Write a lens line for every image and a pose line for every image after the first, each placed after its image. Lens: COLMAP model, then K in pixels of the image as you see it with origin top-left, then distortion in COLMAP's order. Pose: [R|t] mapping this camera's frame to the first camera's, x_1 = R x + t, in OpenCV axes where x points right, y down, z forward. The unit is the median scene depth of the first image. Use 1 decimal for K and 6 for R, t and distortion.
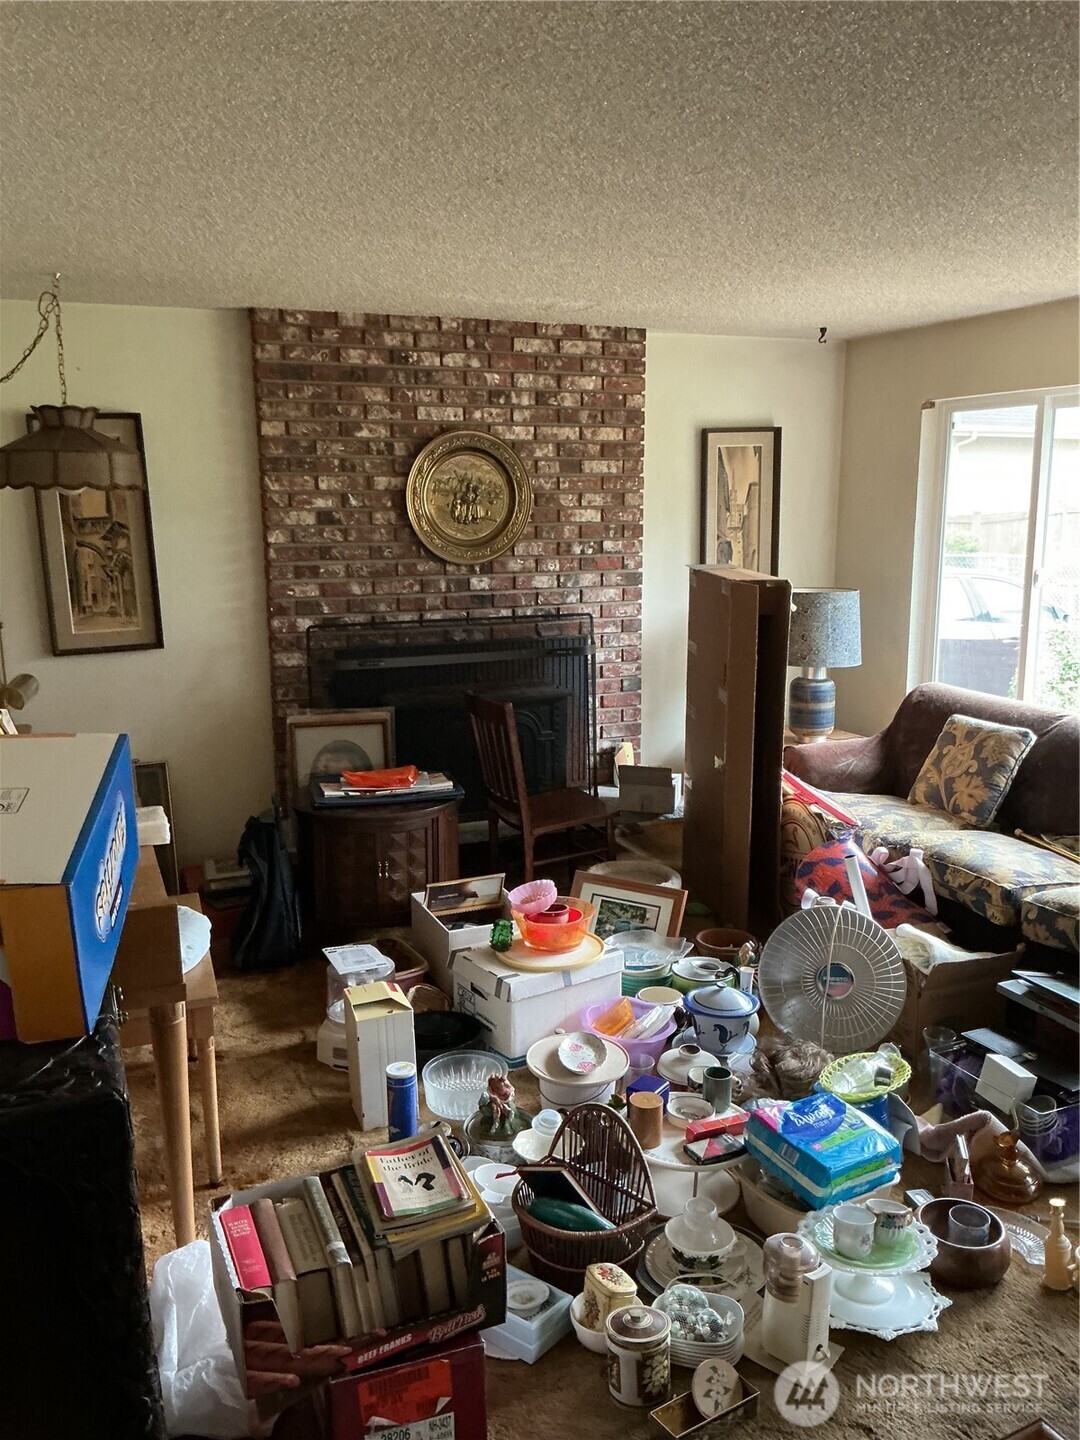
lens RADIAL K [[1197.5, 0, 536.3], [0, 1197.5, 712.8], [0, 0, 1]] dist [0.141672, -0.267547]
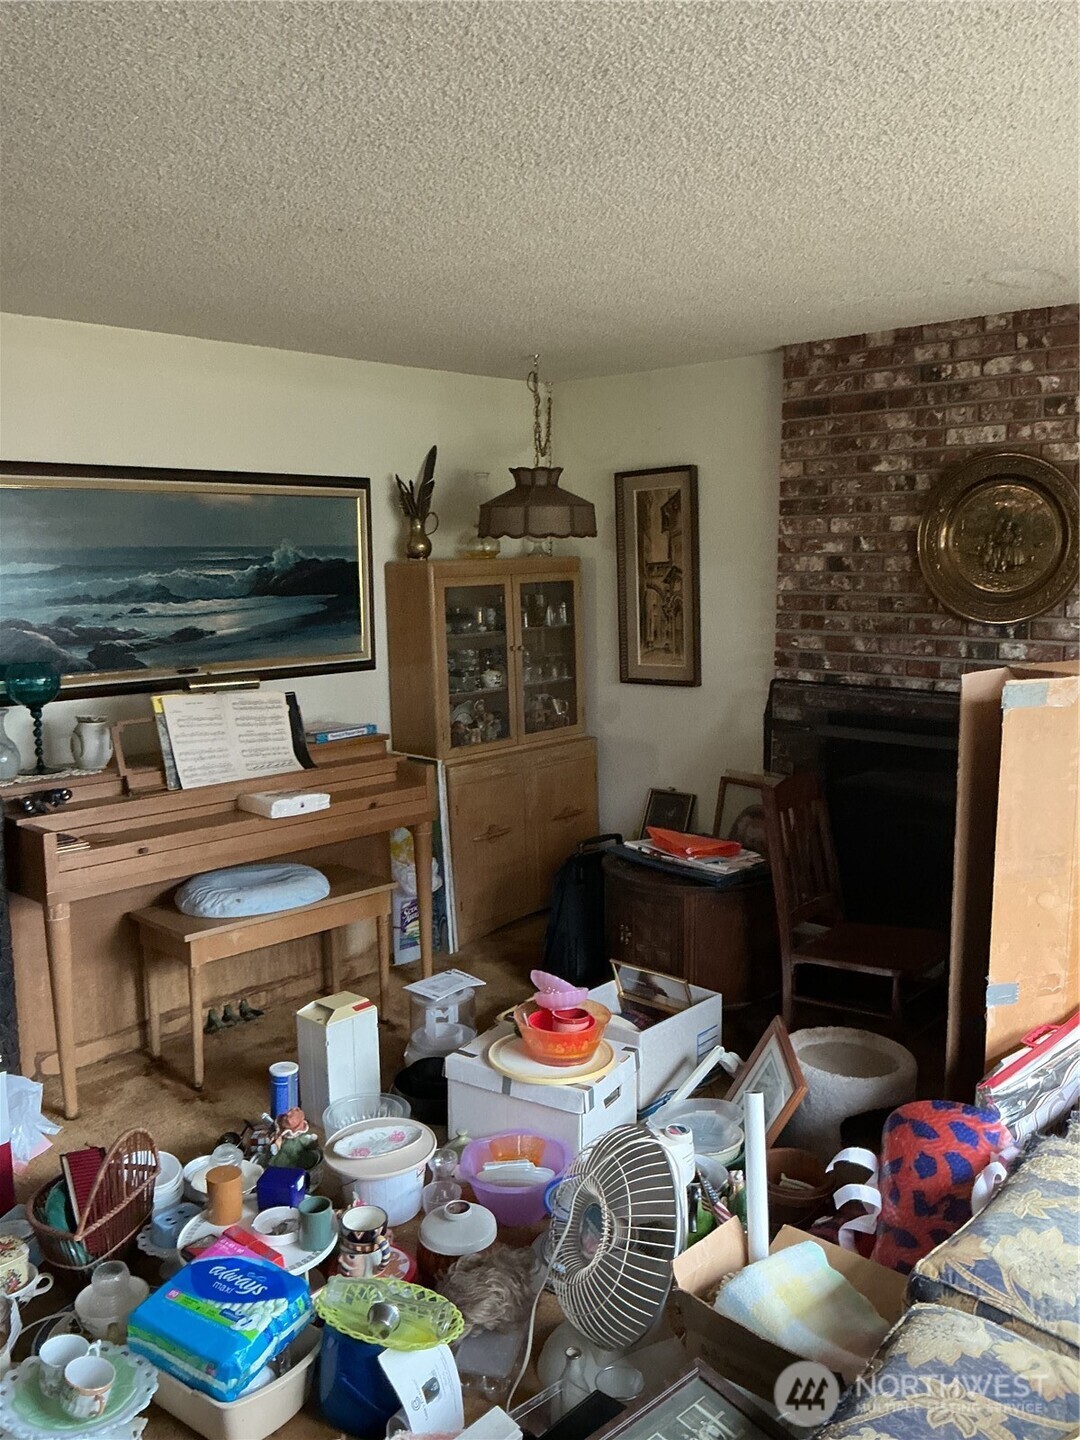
lens RADIAL K [[1197.5, 0, 536.3], [0, 1197.5, 712.8], [0, 0, 1]] dist [0.141672, -0.267547]
pose [[0.413314, 0.126948, -0.901696, 0.557559], [-0.158408, 0.985160, 0.066088, -0.075950], [0.896704, 0.115521, 0.427290, 0.425348]]
